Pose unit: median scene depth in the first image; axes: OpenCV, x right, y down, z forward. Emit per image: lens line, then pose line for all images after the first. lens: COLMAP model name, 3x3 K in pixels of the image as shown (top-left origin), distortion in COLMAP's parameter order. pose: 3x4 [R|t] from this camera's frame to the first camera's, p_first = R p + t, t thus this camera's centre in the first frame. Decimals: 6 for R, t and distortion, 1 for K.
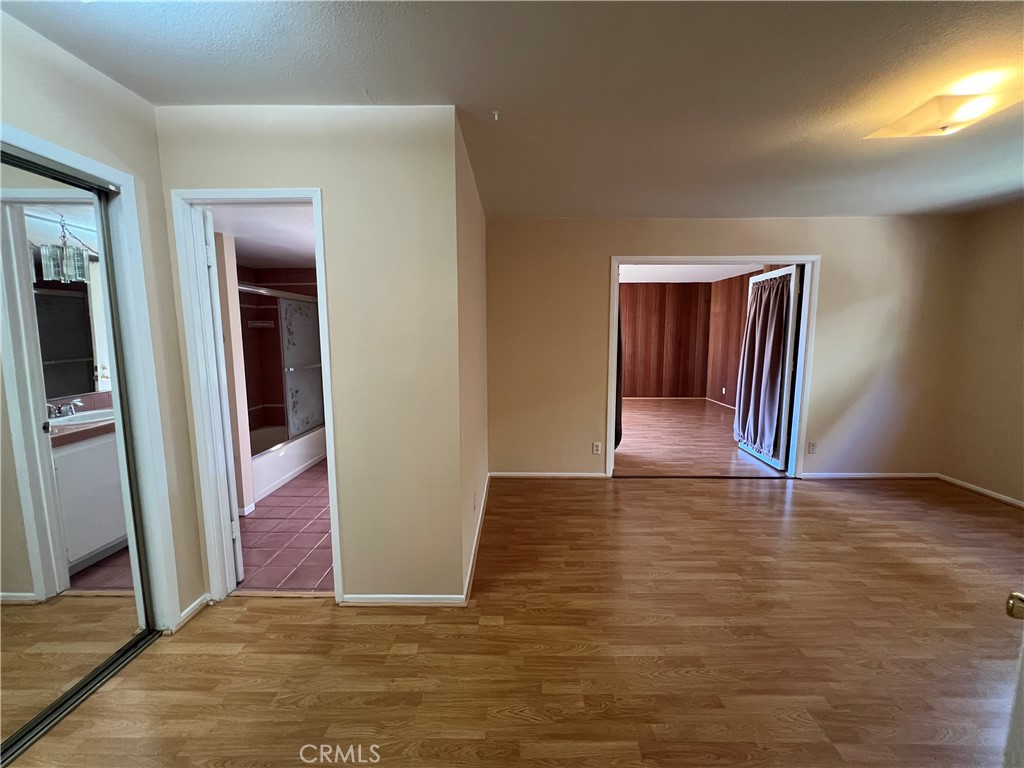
lens RADIAL K [[412.5, 0, 514.5], [0, 412.5, 386.1], [0, 0, 1]] dist [-0.011667, -0.000152]
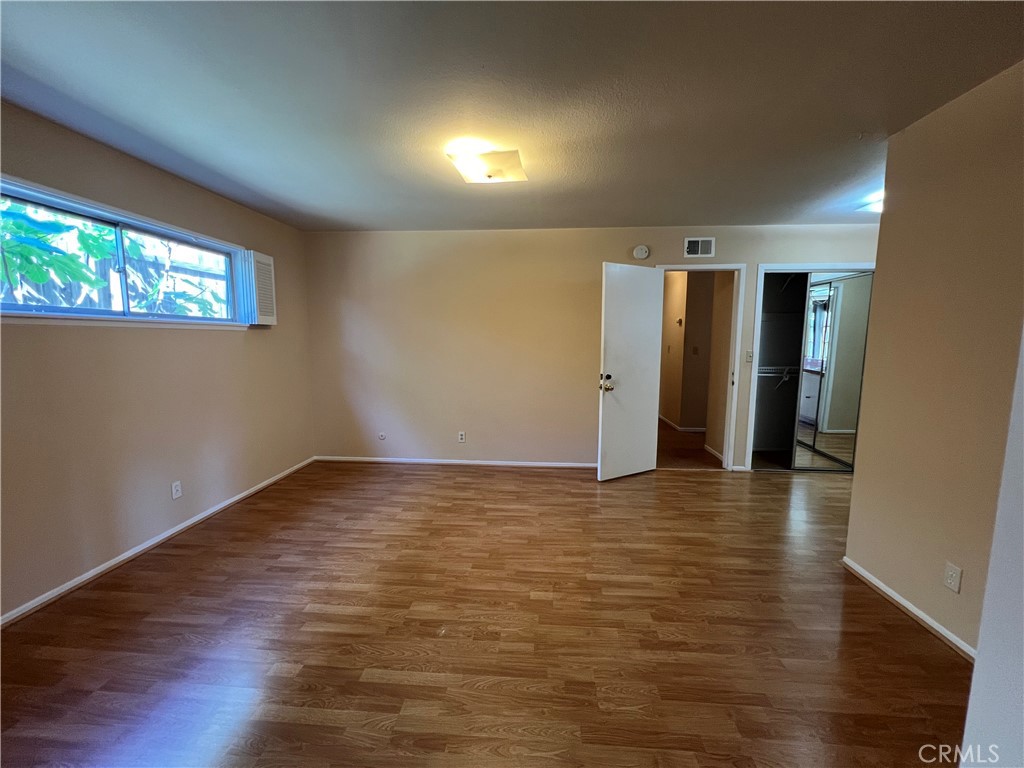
lens RADIAL K [[412.5, 0, 512.4], [0, 412.5, 382.9], [0, 0, 1]] dist [-0.011667, -0.000152]
pose [[-0.997987, -0.009697, 0.062674, 0.625438], [0.005036, 0.973004, 0.230732, -0.205920], [-0.063219, 0.230583, -0.970997, 1.738714]]
